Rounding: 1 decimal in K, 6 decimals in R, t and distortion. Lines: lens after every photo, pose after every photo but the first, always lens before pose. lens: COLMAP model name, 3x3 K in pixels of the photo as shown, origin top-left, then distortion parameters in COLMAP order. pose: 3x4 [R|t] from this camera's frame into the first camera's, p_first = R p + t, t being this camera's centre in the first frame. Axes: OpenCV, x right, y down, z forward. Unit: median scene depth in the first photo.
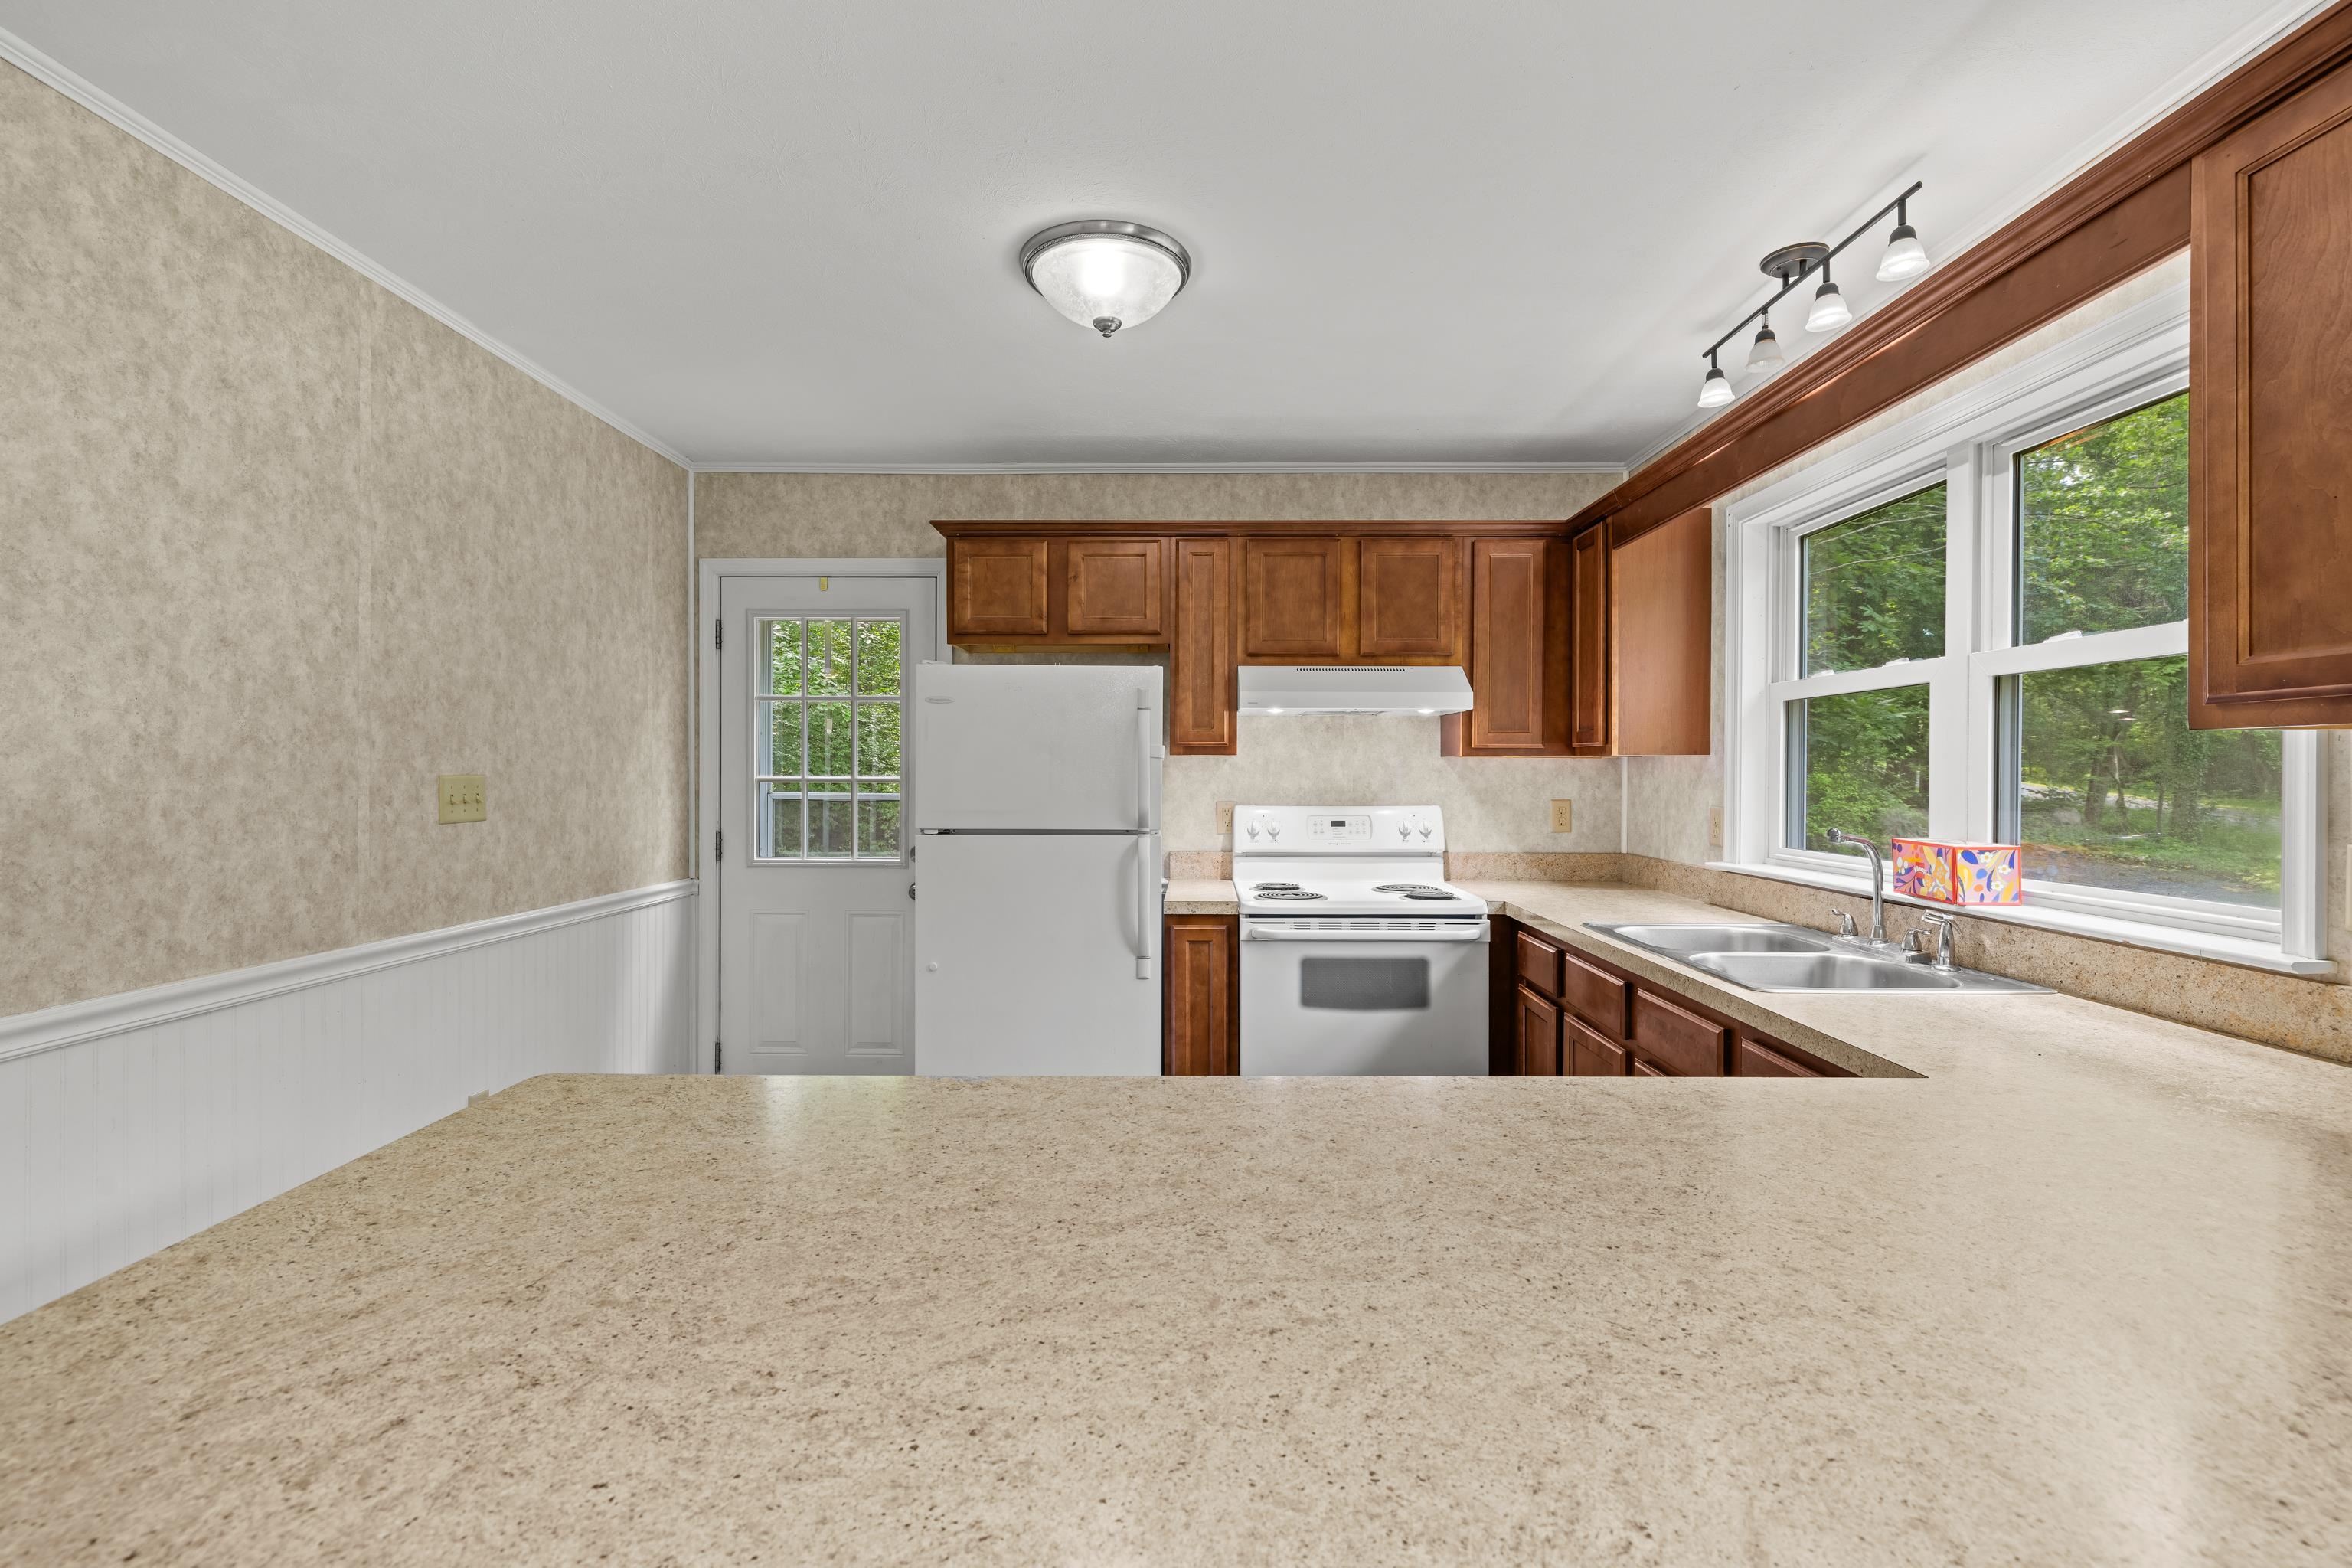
lens RADIAL K [[1030.4, 0, 1171.8], [0, 1030.4, 779.2], [0, 0, 1]] dist [0.003996, 0.000219]
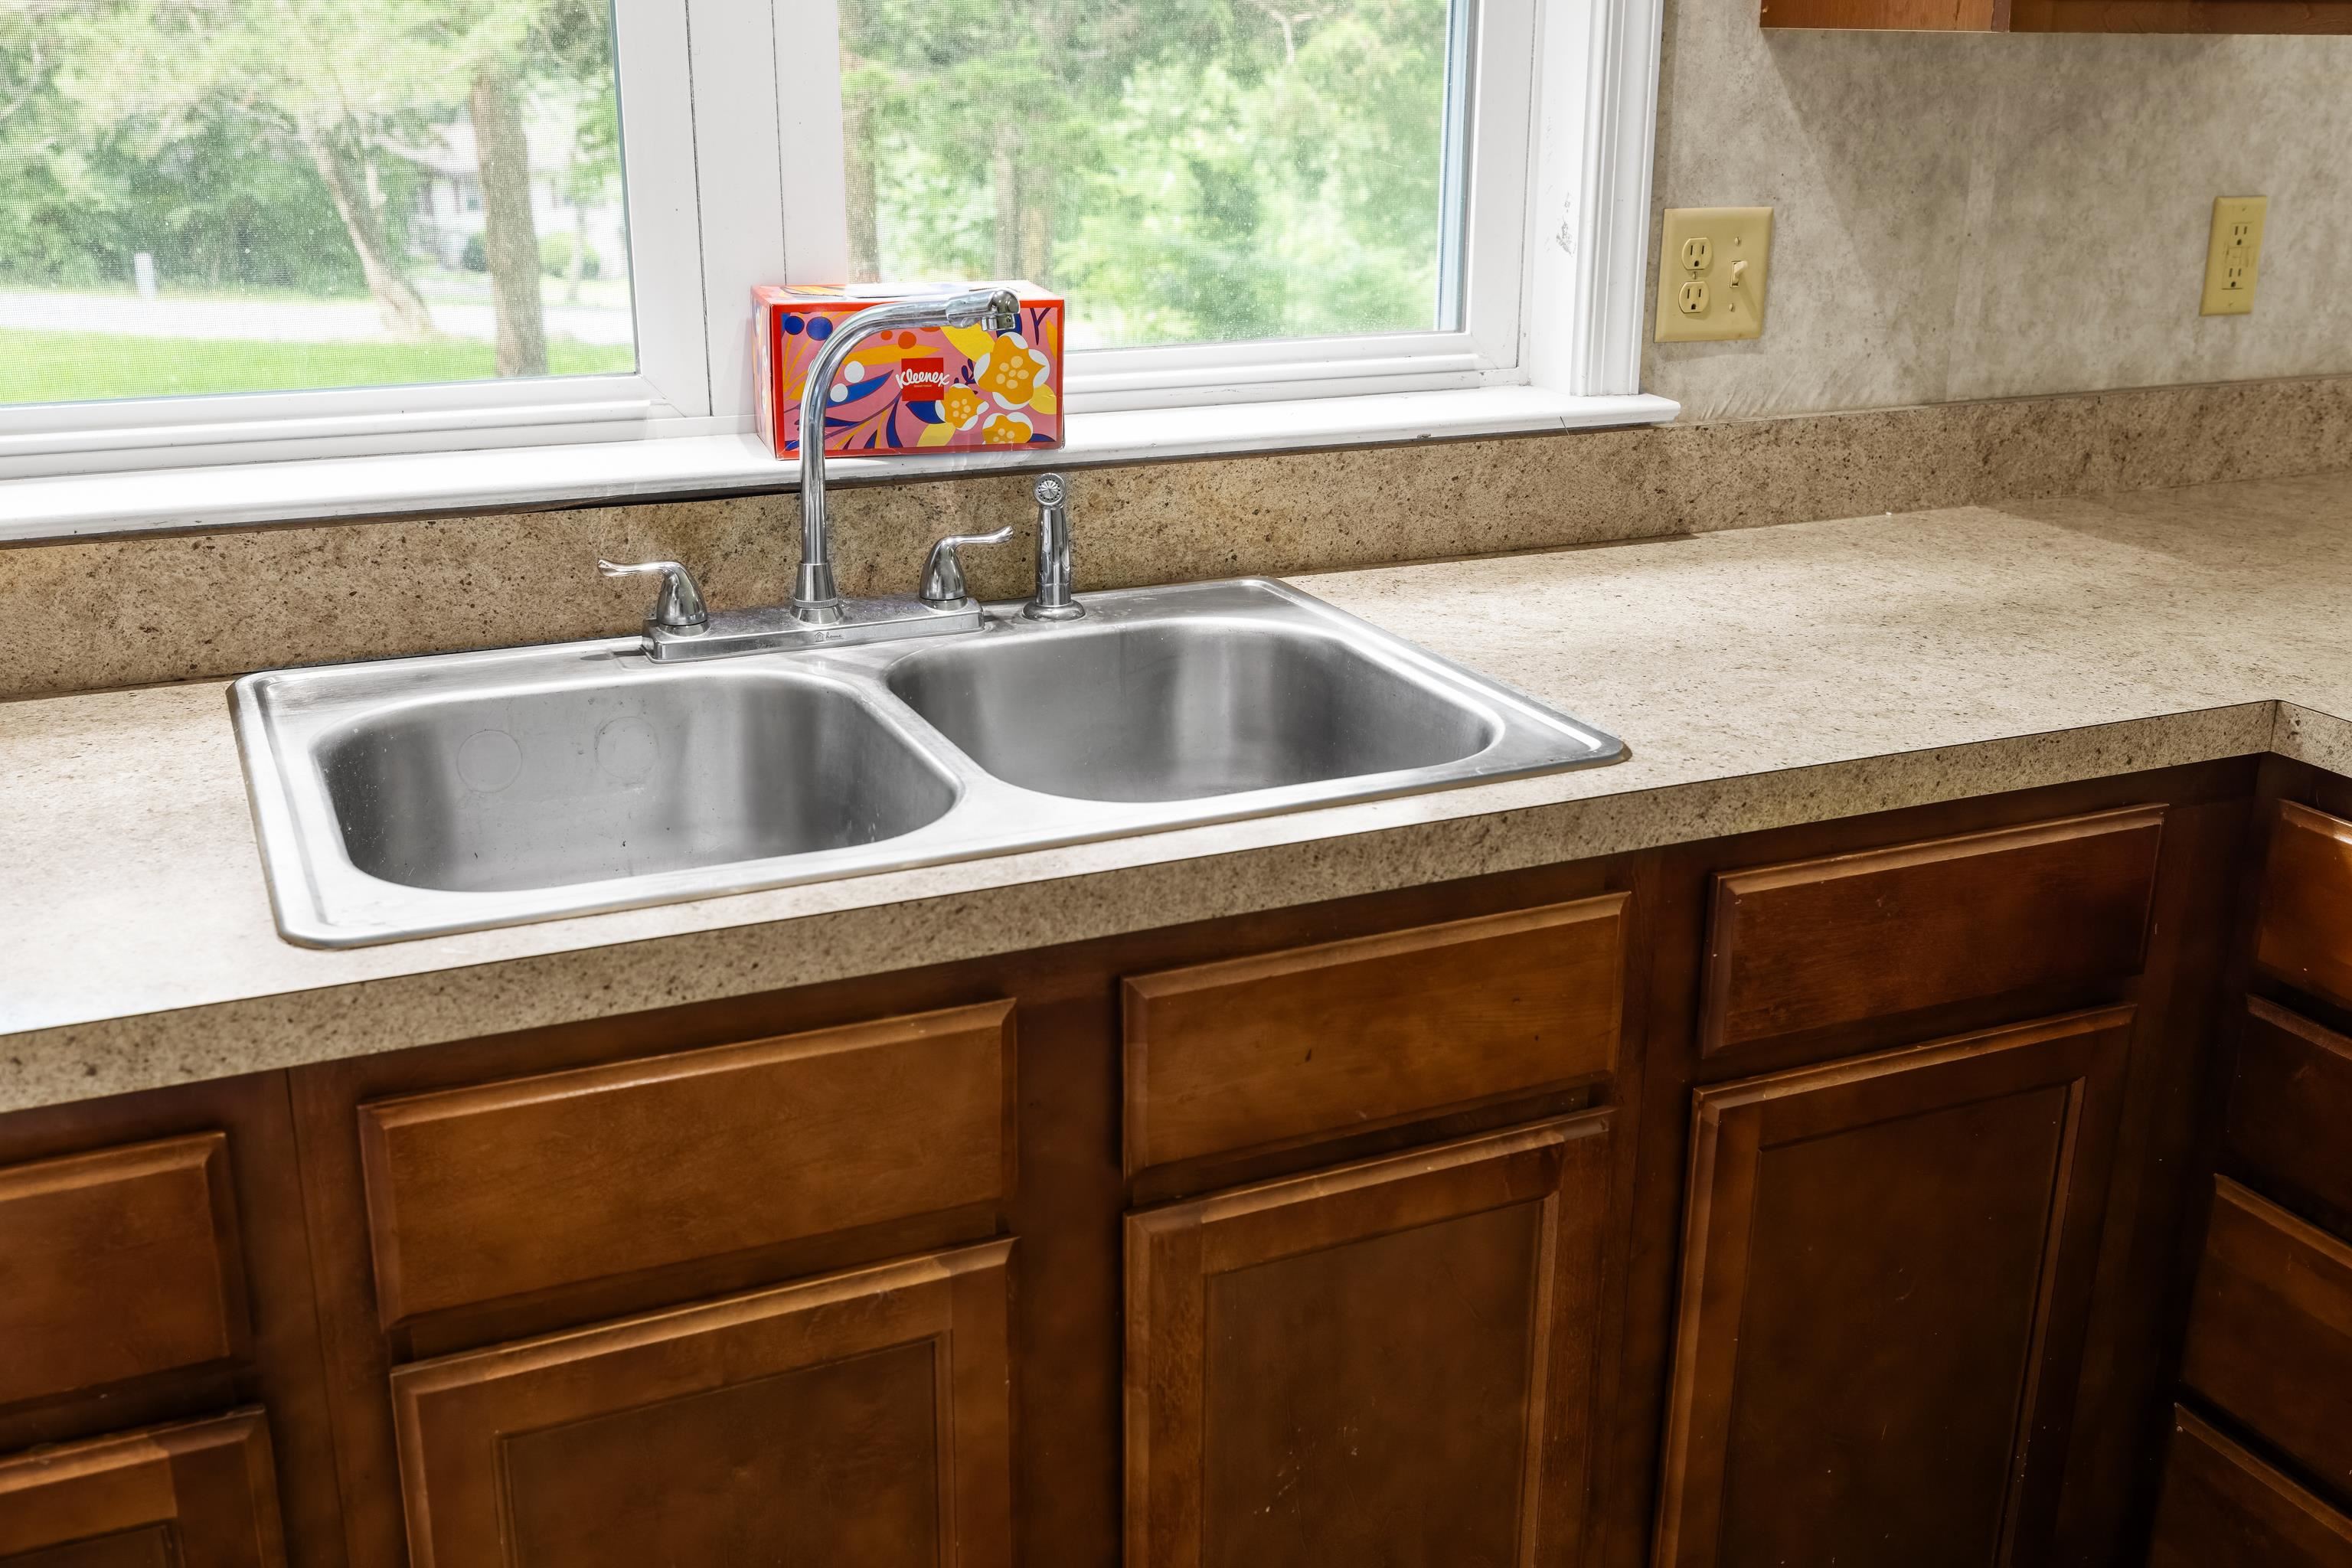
lens RADIAL K [[2269.4, 0, 1181.4], [0, 2269.4, 775.3], [0, 0, 1]] dist [0.001910, 0.004782]
pose [[-0.425445, -0.289315, 0.857492, -0.027119], [-0.004091, 0.948127, 0.317865, -0.021600], [-0.904975, 0.131726, -0.404560, 0.787667]]
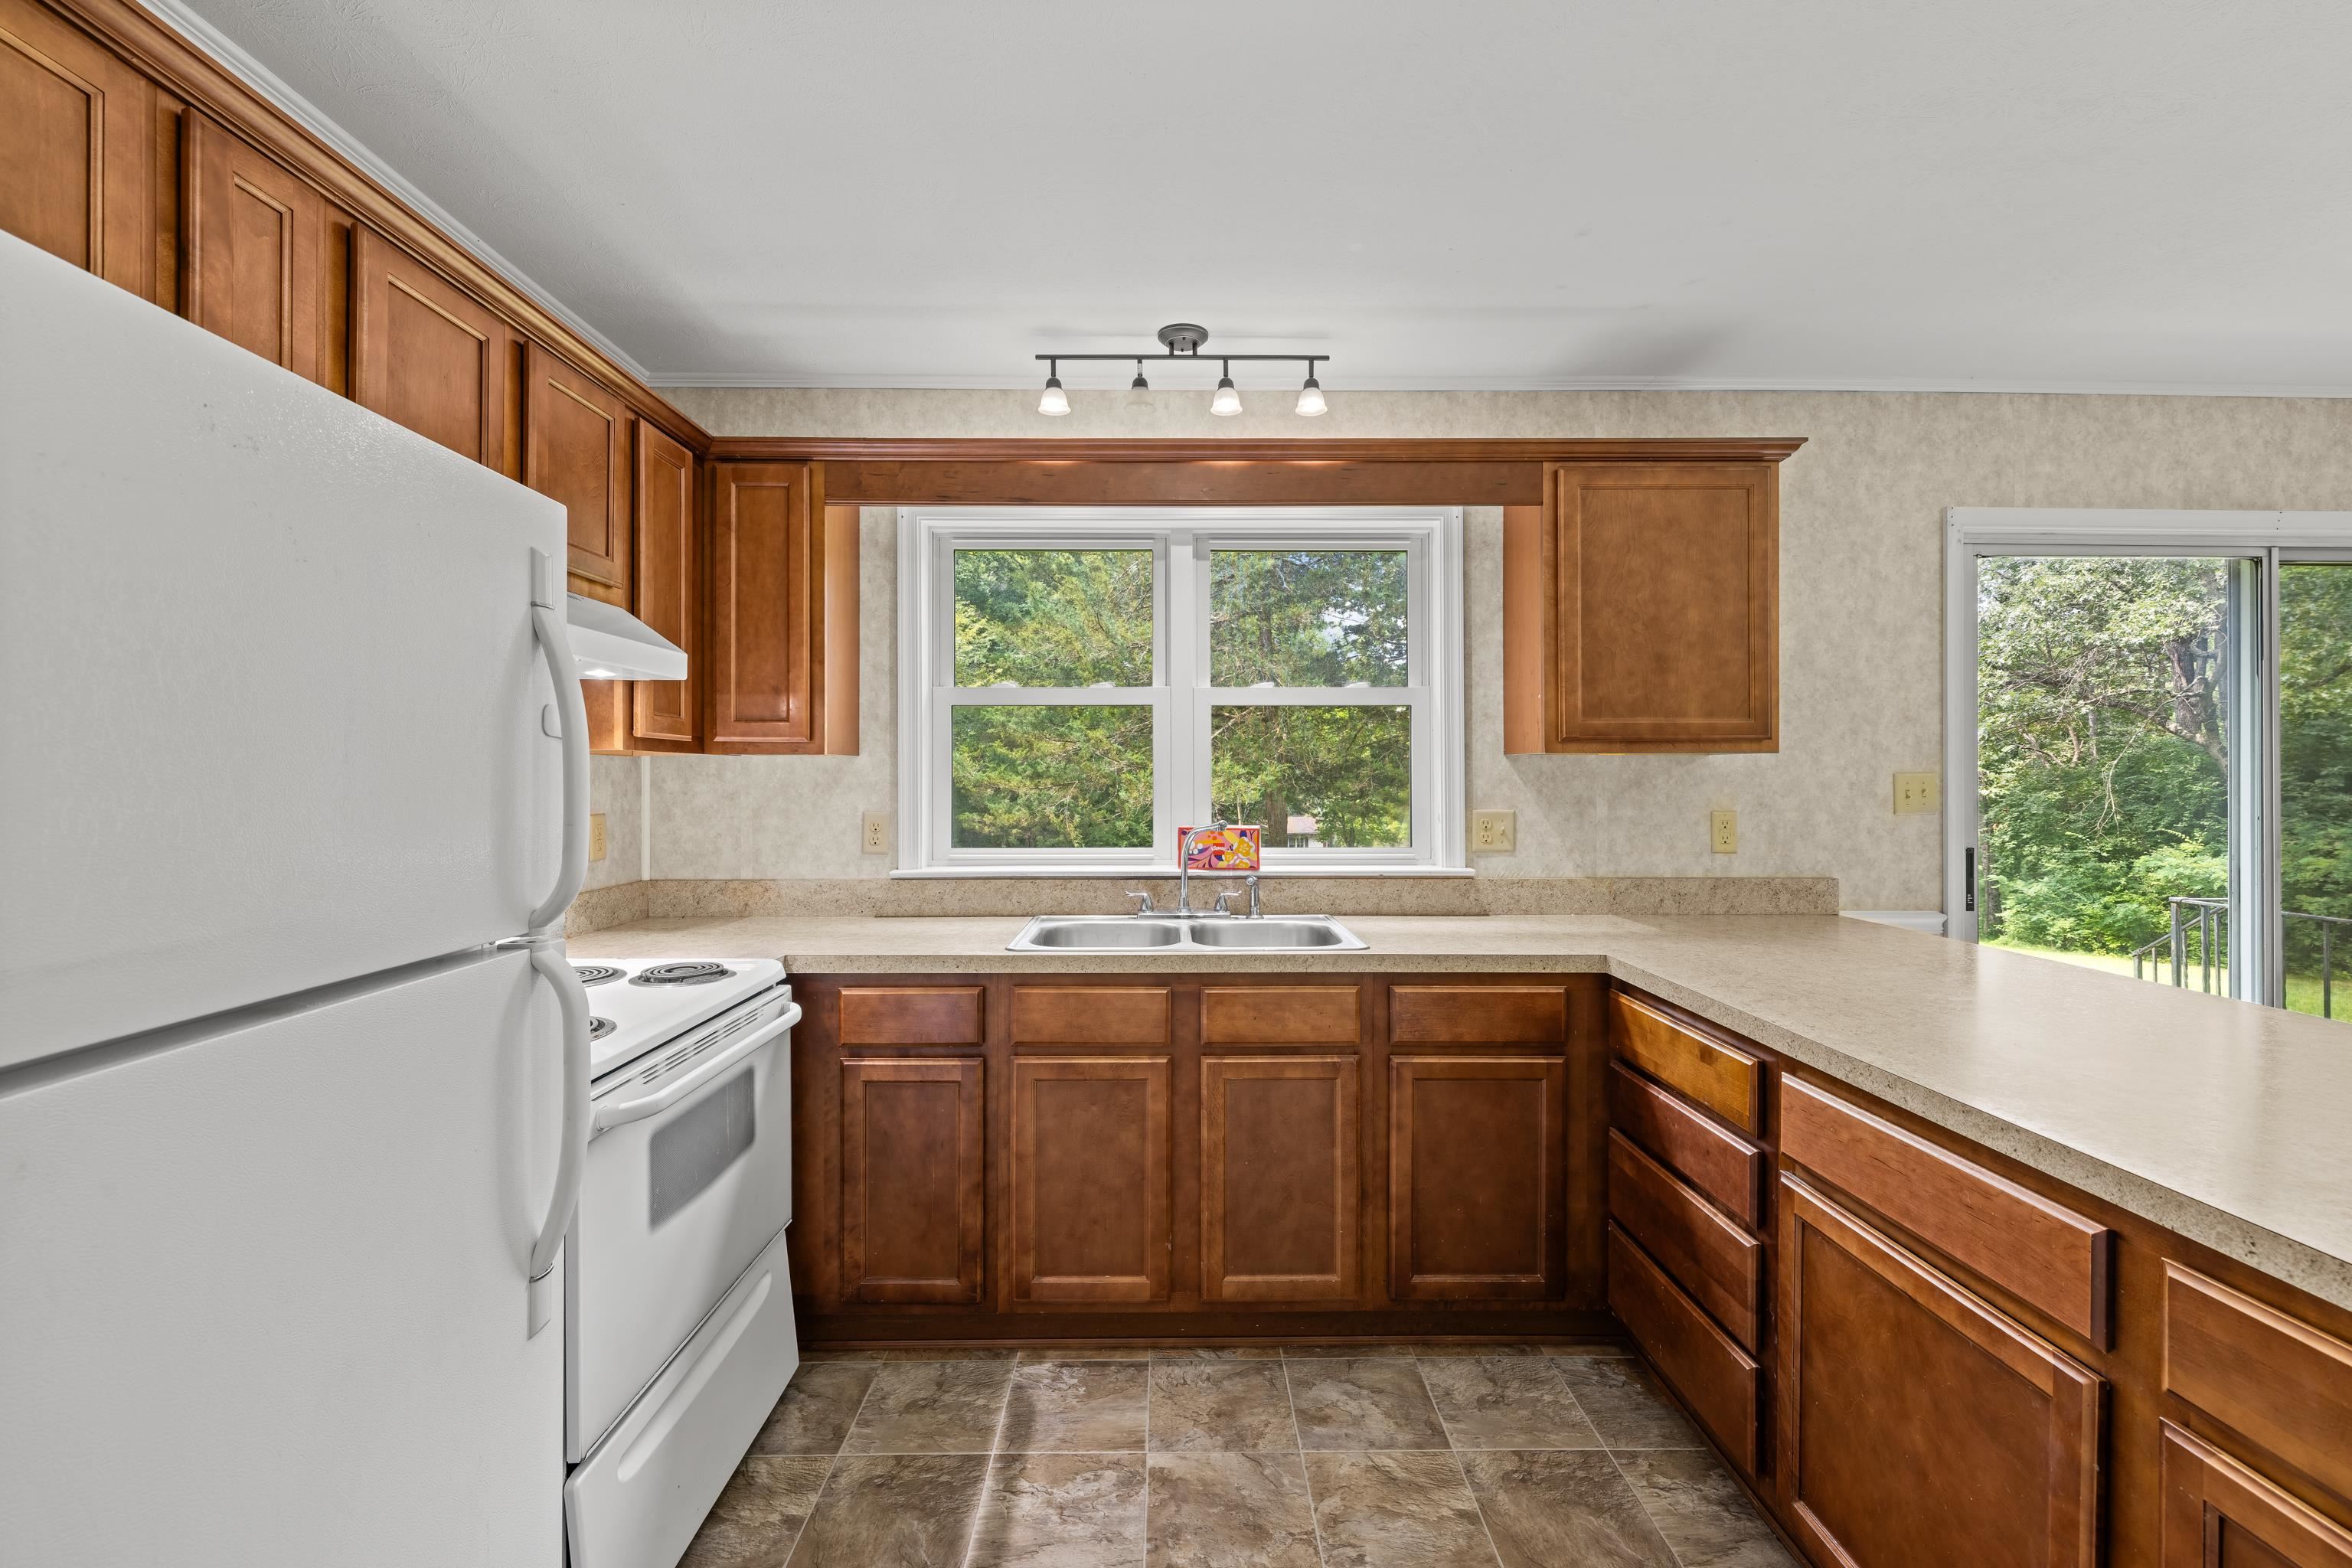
lens RADIAL K [[996.9, 0, 1176.3], [0, 996.9, 776.6], [0, 0, 1]] dist [0.000870, -0.000115]
pose [[-0.025933, -0.002927, 0.999659, -0.344042], [0.006725, 0.999973, 0.003102, -0.005456], [-0.999641, 0.006803, -0.025912, 0.679150]]
